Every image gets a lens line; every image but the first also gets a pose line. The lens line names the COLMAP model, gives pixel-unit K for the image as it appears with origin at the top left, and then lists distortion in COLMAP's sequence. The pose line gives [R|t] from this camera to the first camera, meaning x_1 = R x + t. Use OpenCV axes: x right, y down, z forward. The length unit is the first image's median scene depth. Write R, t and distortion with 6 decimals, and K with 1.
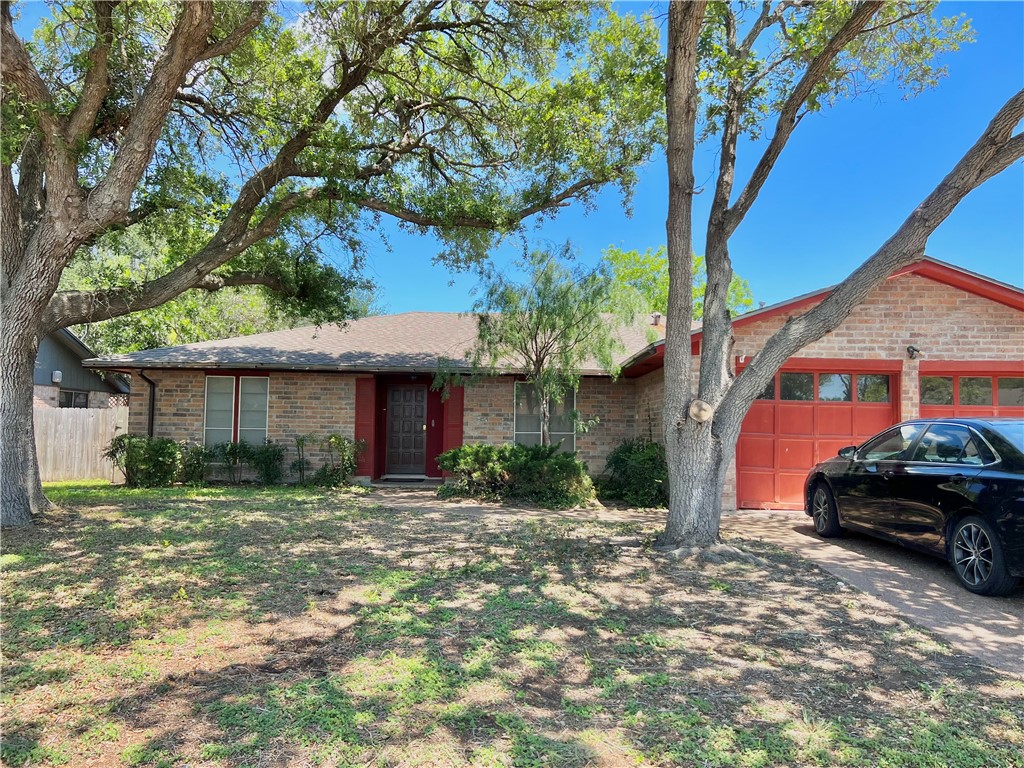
lens RADIAL K [[770.9, 0, 509.8], [0, 770.9, 389.7], [0, 0, 1]] dist [0.031337, -0.023586]
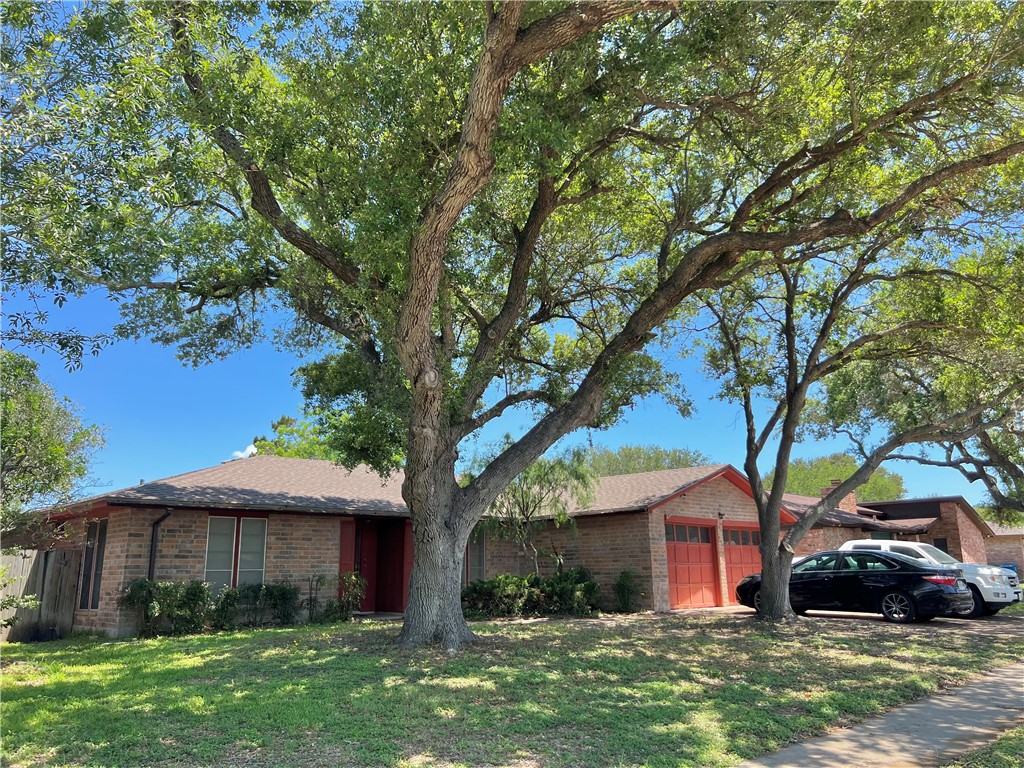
lens RADIAL K [[770.9, 0, 510.8], [0, 770.9, 382.4], [0, 0, 1]] dist [0.031337, -0.023586]
pose [[0.718693, 0.142936, 0.680477, -0.904102], [-0.010953, 0.980849, -0.194462, 0.003307], [-0.695241, 0.132305, 0.706495, 0.010246]]
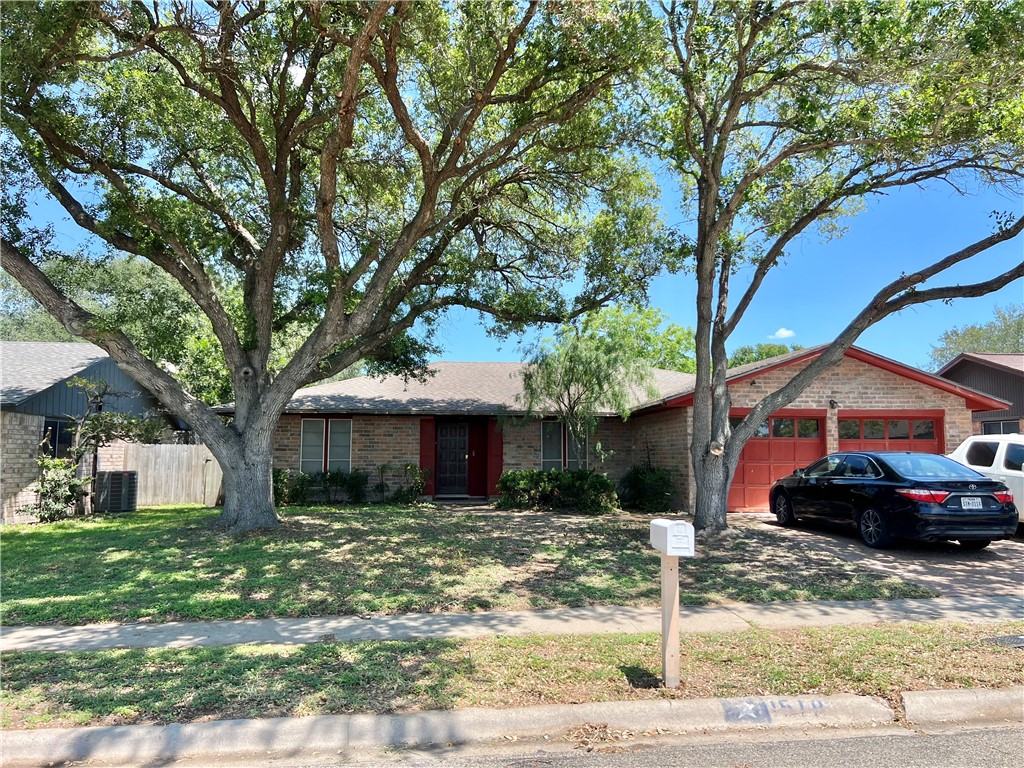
lens RADIAL K [[770.9, 0, 517.7], [0, 770.9, 380.1], [0, 0, 1]] dist [0.031337, -0.023586]
pose [[0.994935, -0.001502, 0.100511, -0.185622], [0.005869, 0.999050, -0.043171, -0.026875], [-0.100351, 0.043542, 0.993999, -0.333681]]
